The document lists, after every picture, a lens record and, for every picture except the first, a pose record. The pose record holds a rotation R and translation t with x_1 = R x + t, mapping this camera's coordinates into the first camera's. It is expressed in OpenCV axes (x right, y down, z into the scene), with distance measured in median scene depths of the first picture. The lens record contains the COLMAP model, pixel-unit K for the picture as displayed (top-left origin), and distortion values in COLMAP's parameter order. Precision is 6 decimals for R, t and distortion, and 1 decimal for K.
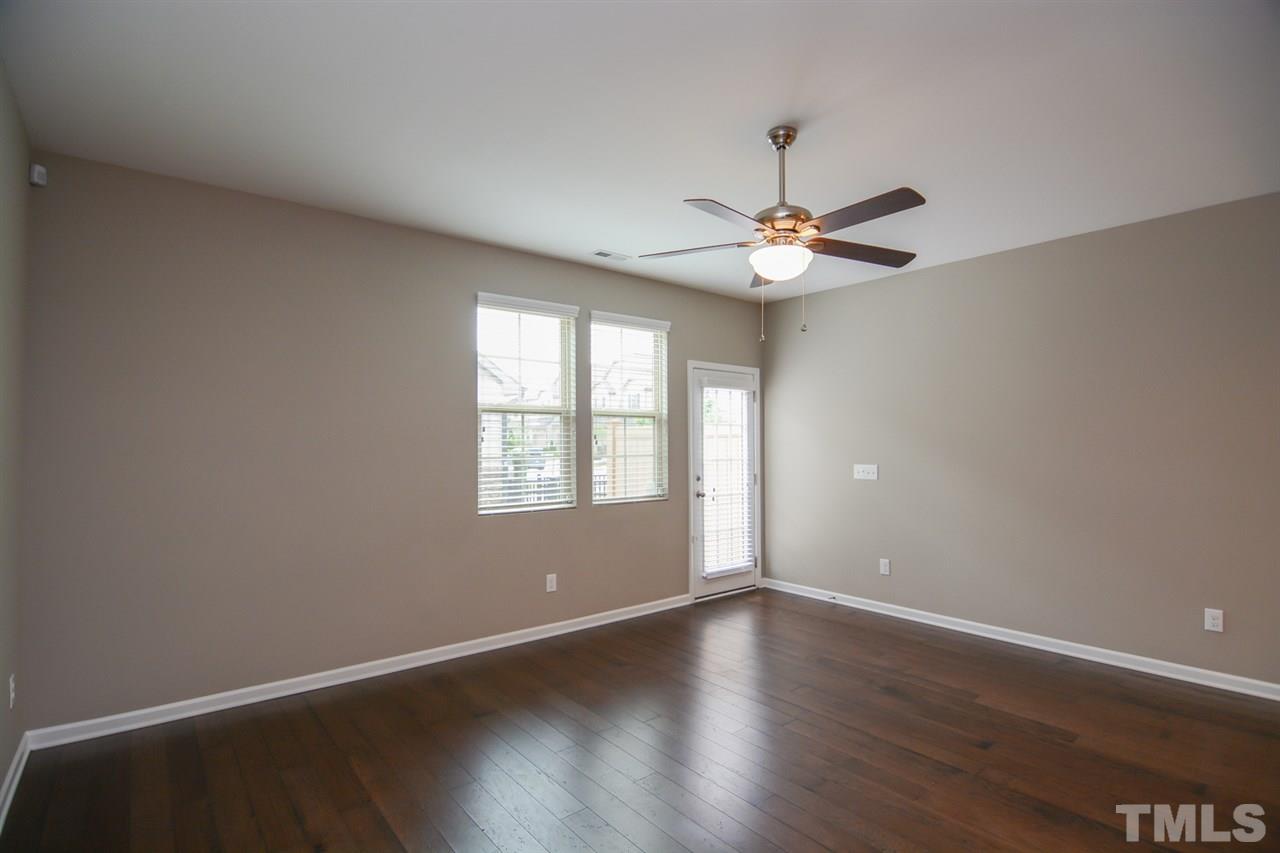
lens RADIAL K [[619.4, 0, 640.8], [0, 619.4, 437.1], [0, 0, 1]] dist [-0.003671, -0.013020]
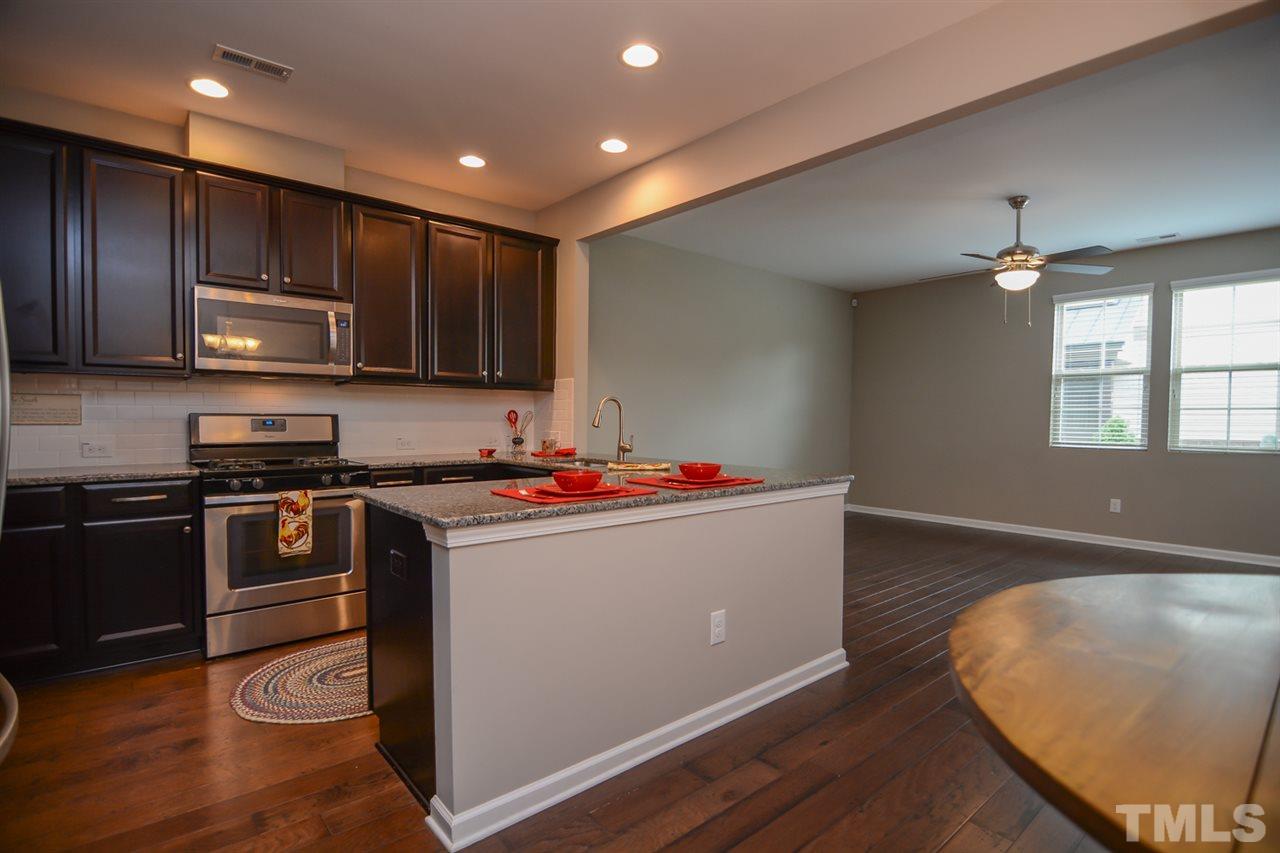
lens RADIAL K [[619.4, 0, 640.8], [0, 619.4, 437.1], [0, 0, 1]] dist [-0.003671, -0.013020]
pose [[0.021472, 0.036480, -0.999104, 0.946878], [0.005238, 0.999316, 0.036600, 0.034264], [0.999756, -0.006019, 0.021266, -0.016551]]
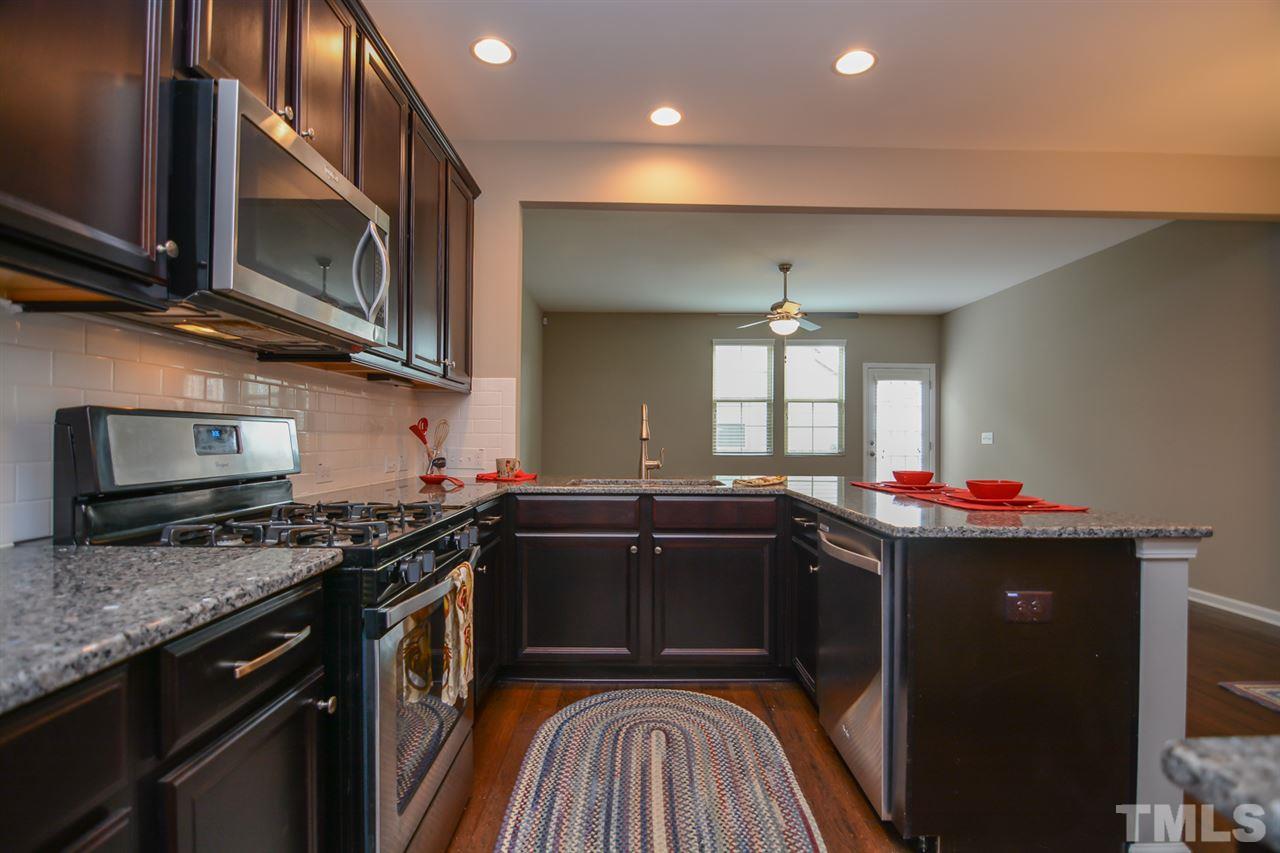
lens RADIAL K [[619.4, 0, 640.8], [0, 619.4, 437.1], [0, 0, 1]] dist [-0.003671, -0.013020]
pose [[0.779797, 0.006403, -0.625999, 0.608720], [-0.000209, 0.999950, 0.009968, 0.040151], [0.626032, -0.007642, 0.779760, -0.510457]]
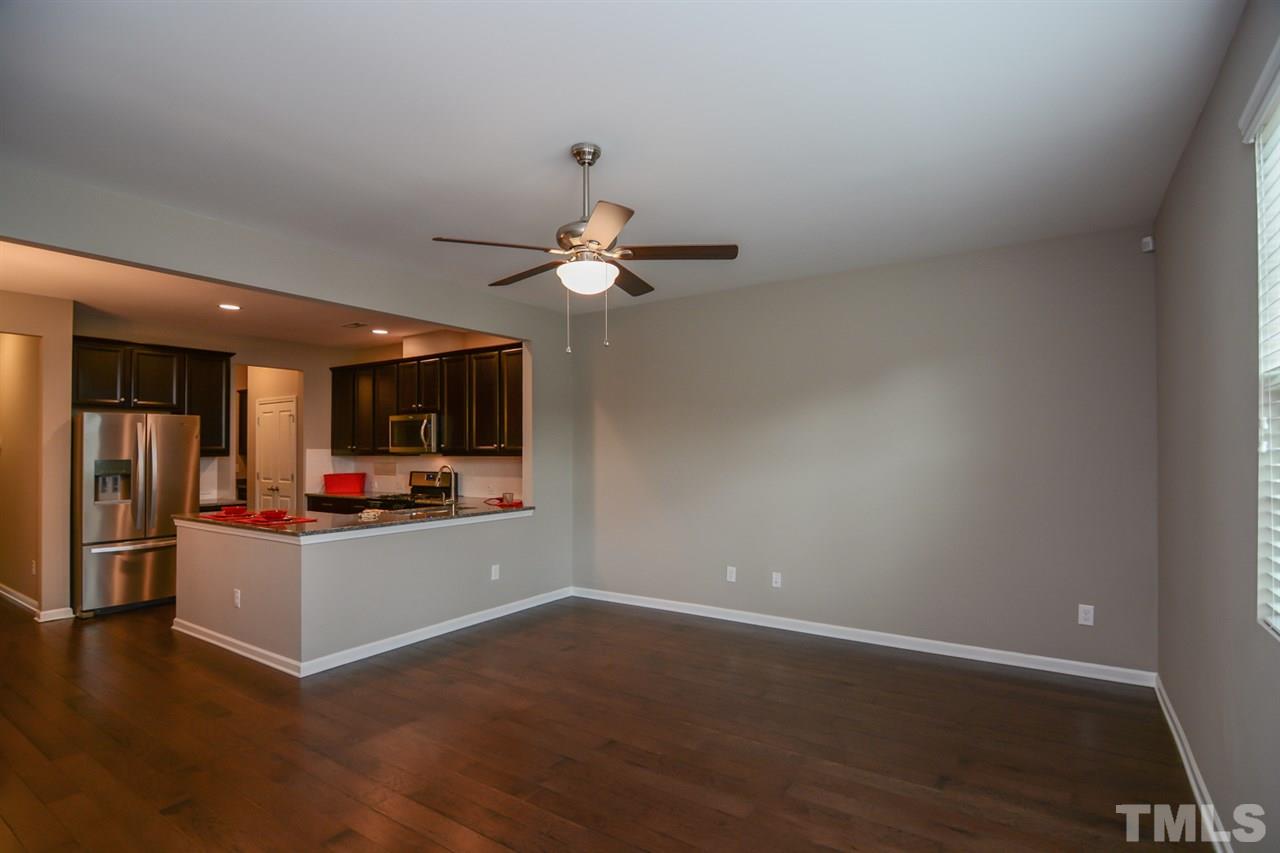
lens RADIAL K [[619.4, 0, 640.8], [0, 619.4, 437.1], [0, 0, 1]] dist [-0.003671, -0.013020]
pose [[-0.954777, 0.000782, -0.297322, 0.230879], [0.011271, 0.999373, -0.033566, 0.006398], [0.297109, -0.035399, -0.954187, 1.008975]]
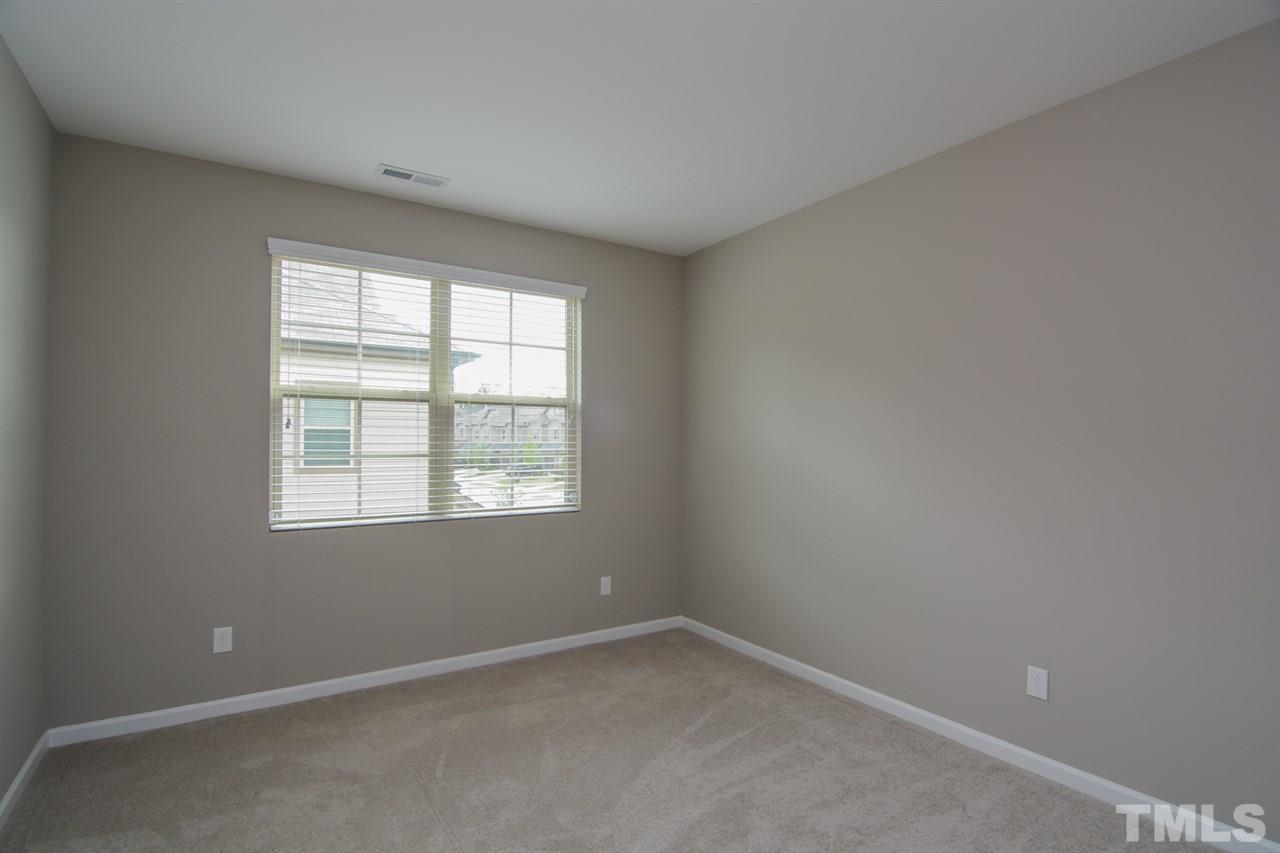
lens RADIAL K [[642.8, 0, 672.2], [0, 642.8, 443.5], [0, 0, 1]] dist [-0.002560, -0.001381]
pose [[0.997089, 0.010192, -0.075559, 0.229899], [-0.009058, 0.999841, 0.015329, 0.000603], [0.075704, -0.014600, 0.997023, 0.193840]]
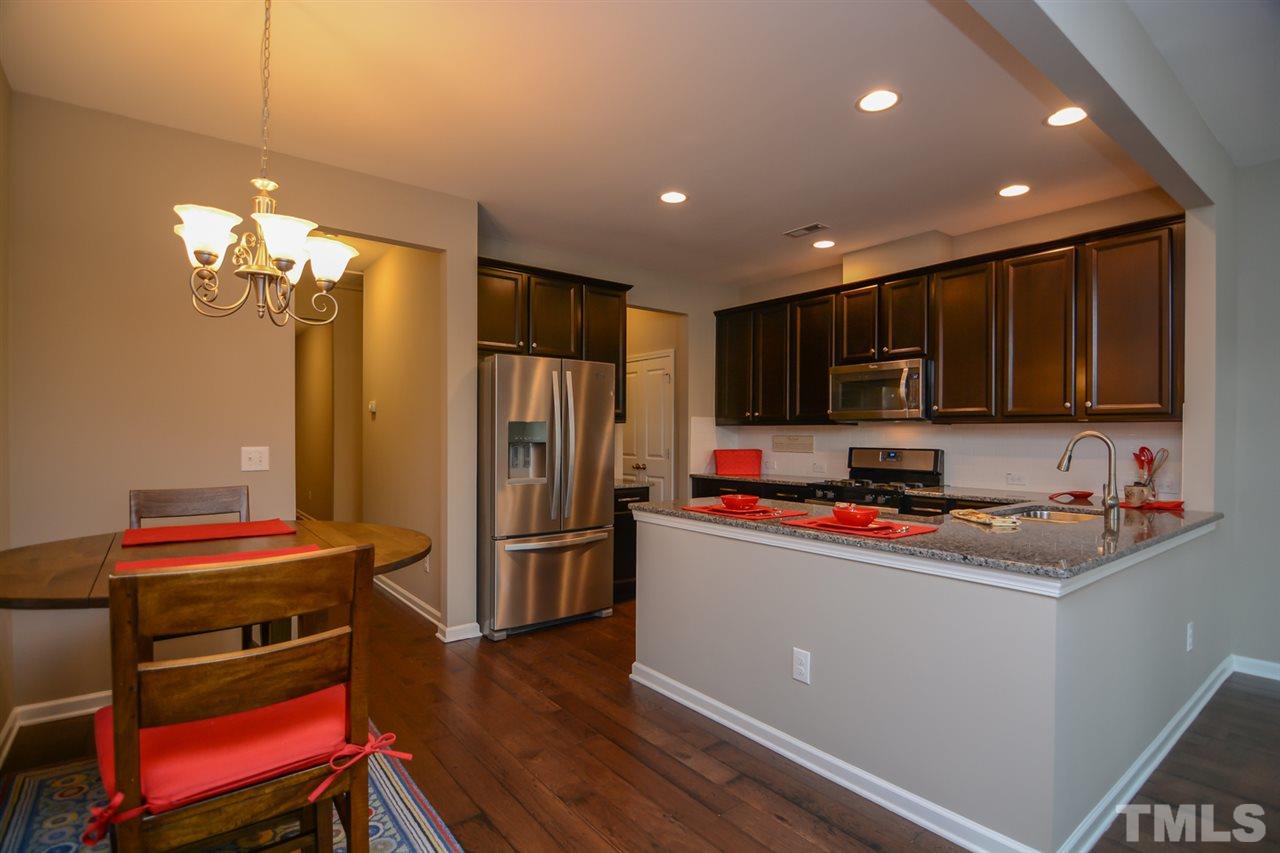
lens RADIAL K [[619.4, 0, 640.8], [0, 619.4, 437.1], [0, 0, 1]] dist [-0.003671, -0.013020]
pose [[-0.999741, -0.003295, 0.022530, 0.612922], [-0.003504, 0.999951, -0.009284, 0.024479], [-0.022498, -0.009361, -0.999703, 0.510686]]
